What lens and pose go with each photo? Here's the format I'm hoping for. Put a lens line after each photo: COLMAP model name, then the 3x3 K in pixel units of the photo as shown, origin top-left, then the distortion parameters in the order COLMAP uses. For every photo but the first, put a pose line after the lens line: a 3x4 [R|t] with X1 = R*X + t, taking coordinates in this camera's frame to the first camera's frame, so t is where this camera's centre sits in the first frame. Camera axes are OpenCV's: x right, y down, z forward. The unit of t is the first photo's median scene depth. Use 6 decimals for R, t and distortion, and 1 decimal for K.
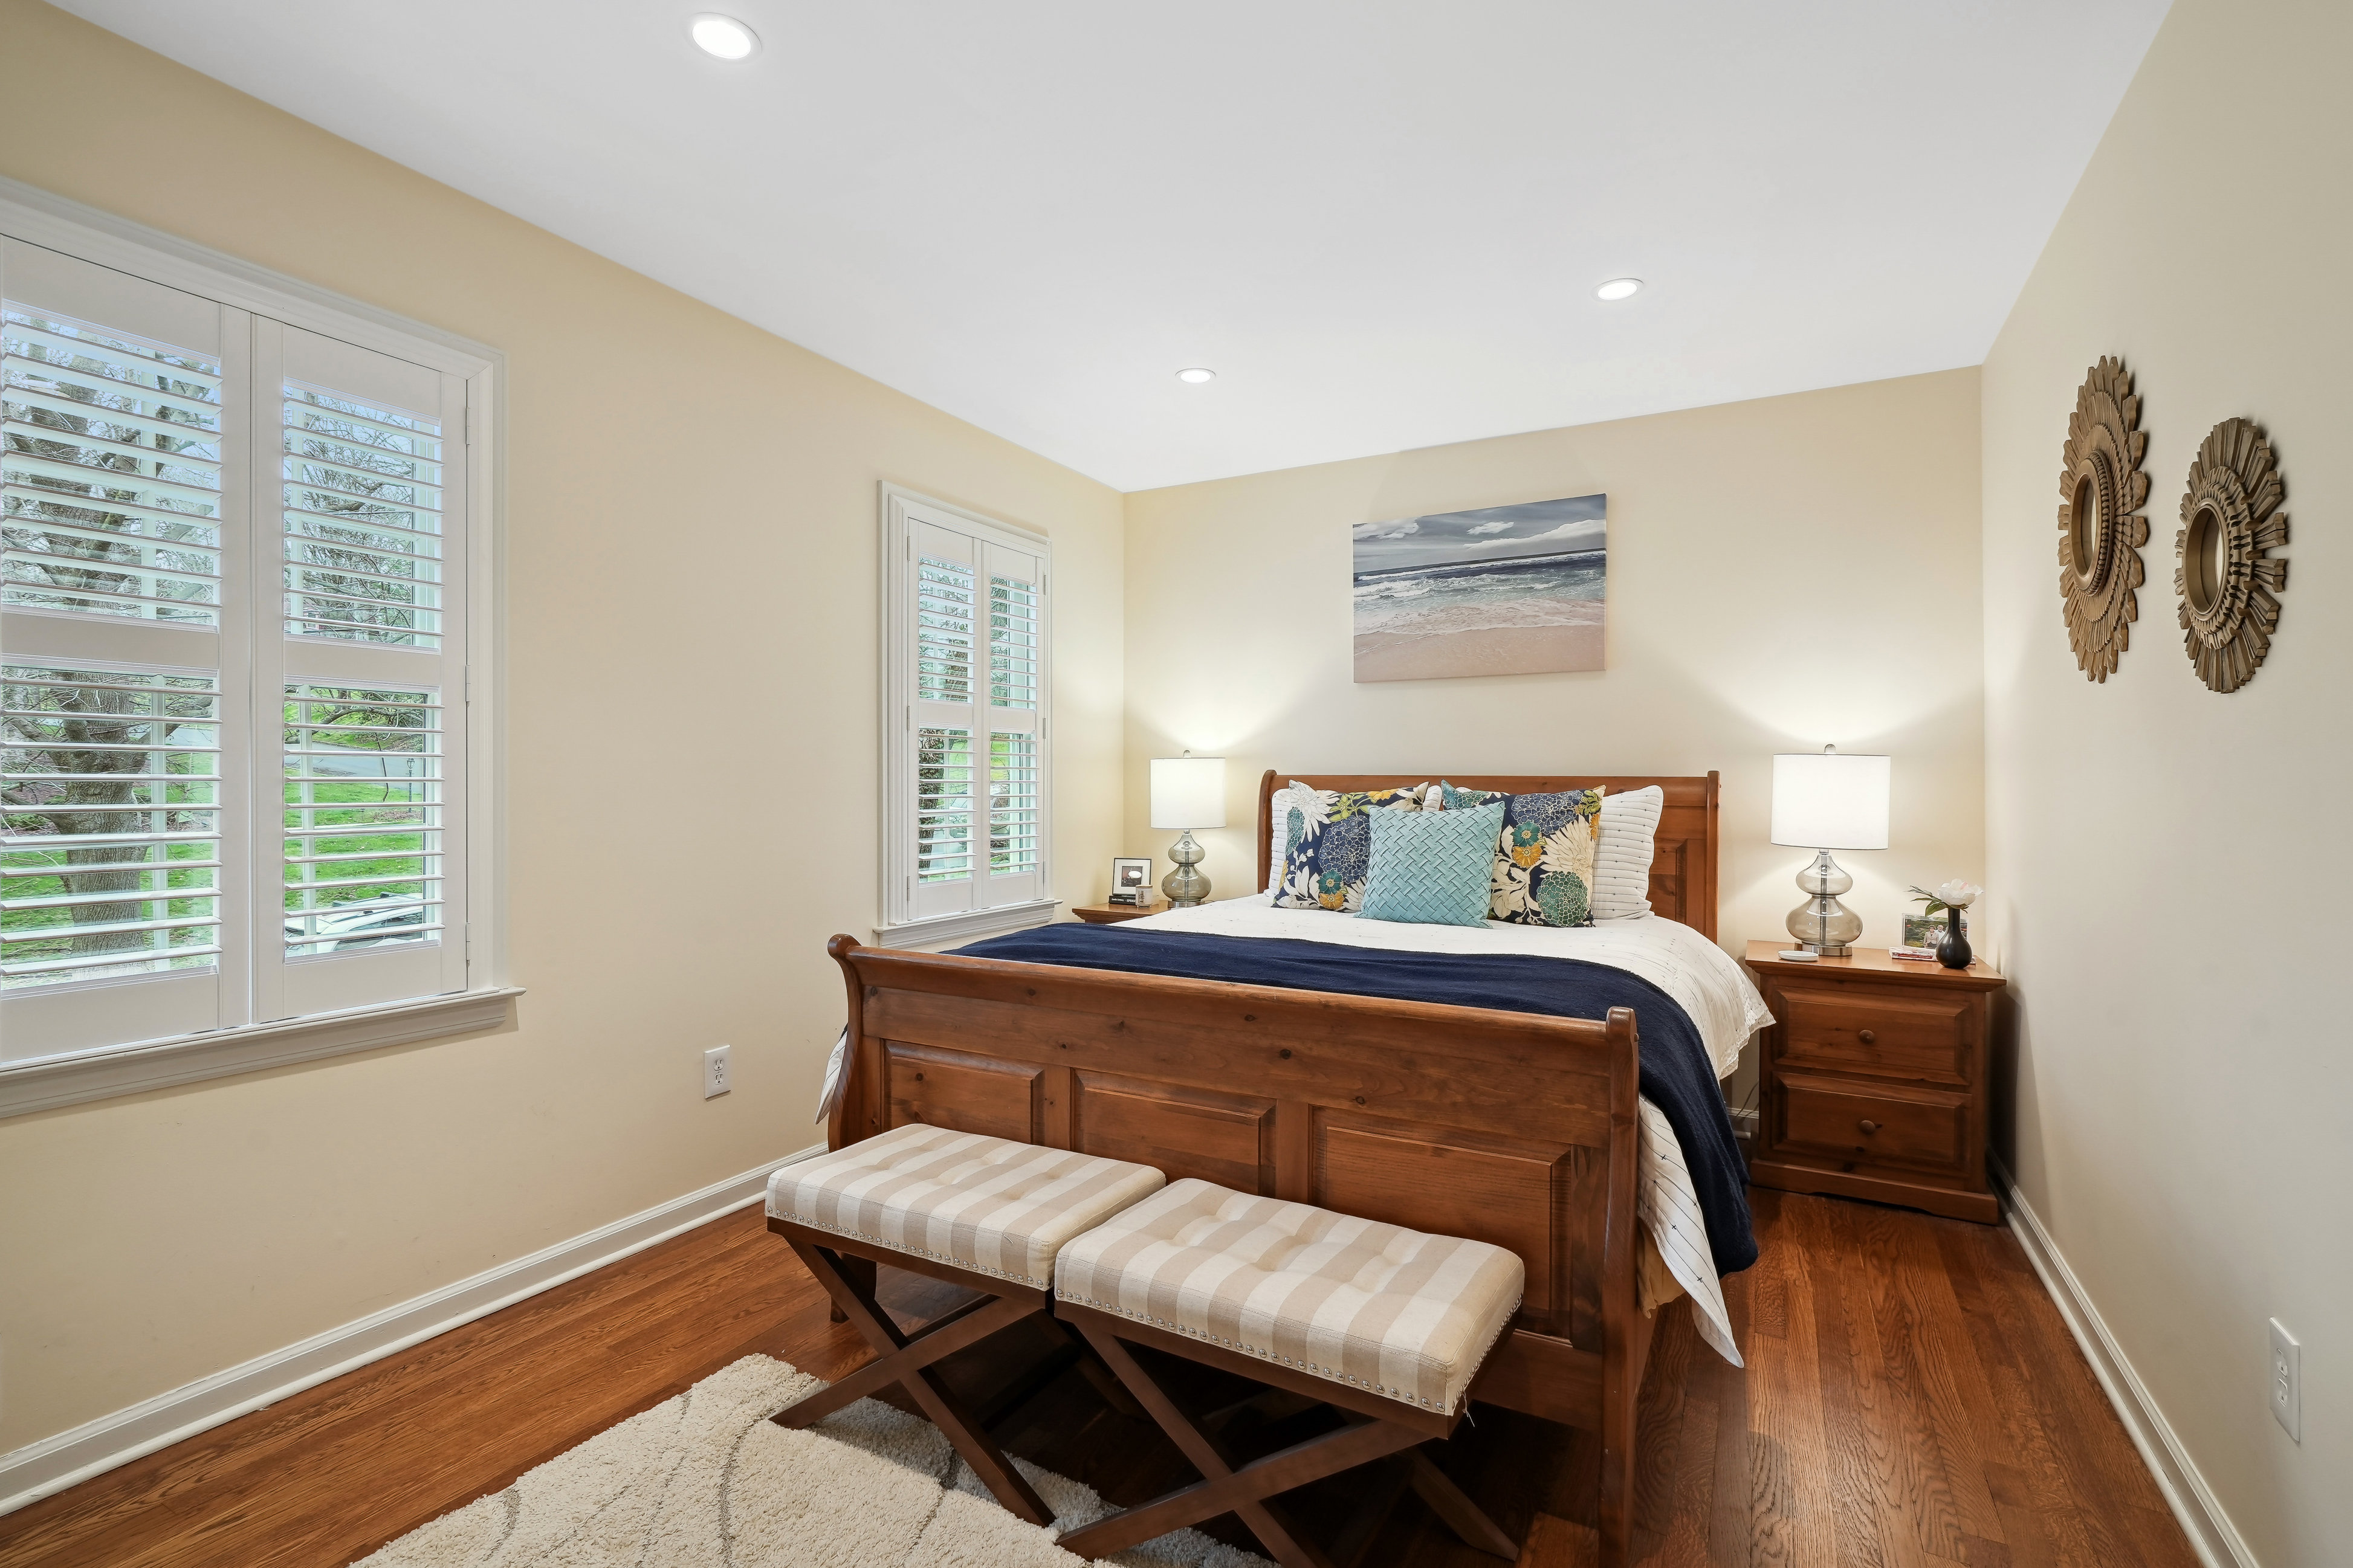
lens RADIAL K [[1080.4, 0, 1226.2], [0, 1080.4, 797.4], [0, 0, 1]] dist [-0.002722, 0.000036]
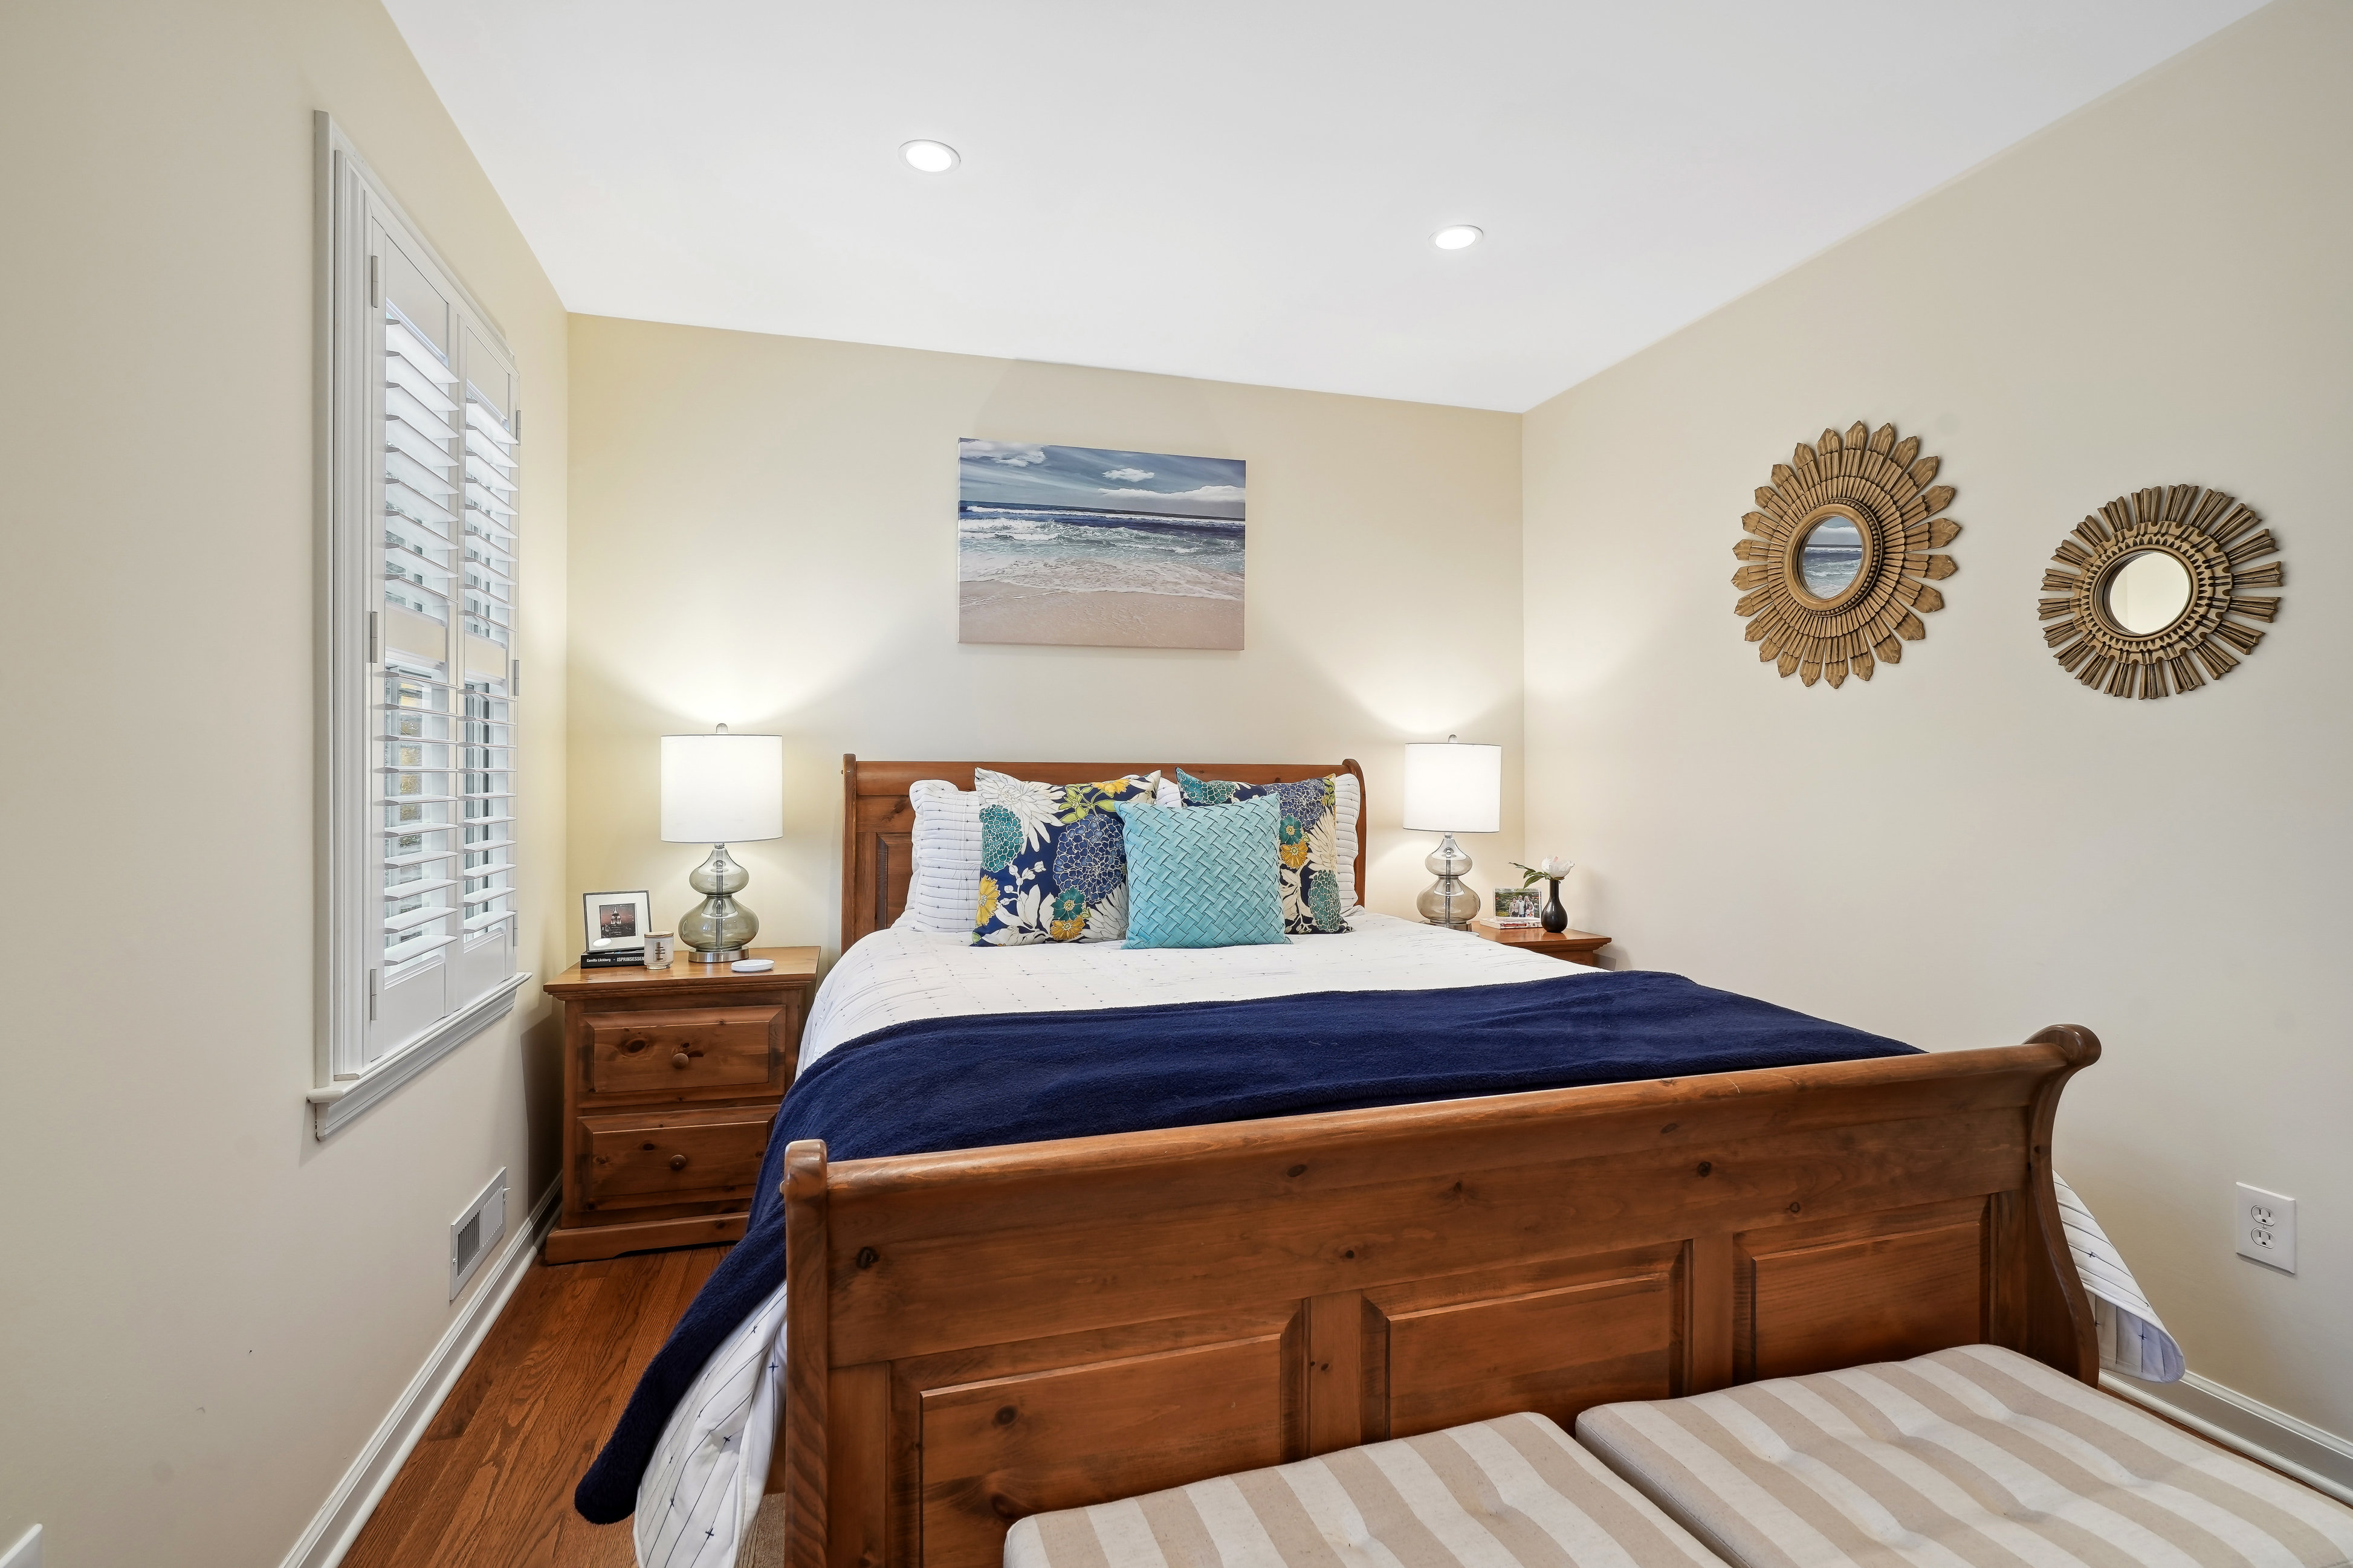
lens RADIAL K [[1068.9, 0, 1174.9], [0, 1068.9, 777.5], [0, 0, 1]] dist [-0.003450, -0.000139]
pose [[0.722559, -0.005615, 0.691286, -0.359369], [0.011462, 0.999927, -0.003859, -0.005697], [-0.691214, 0.010712, 0.722571, 0.411105]]
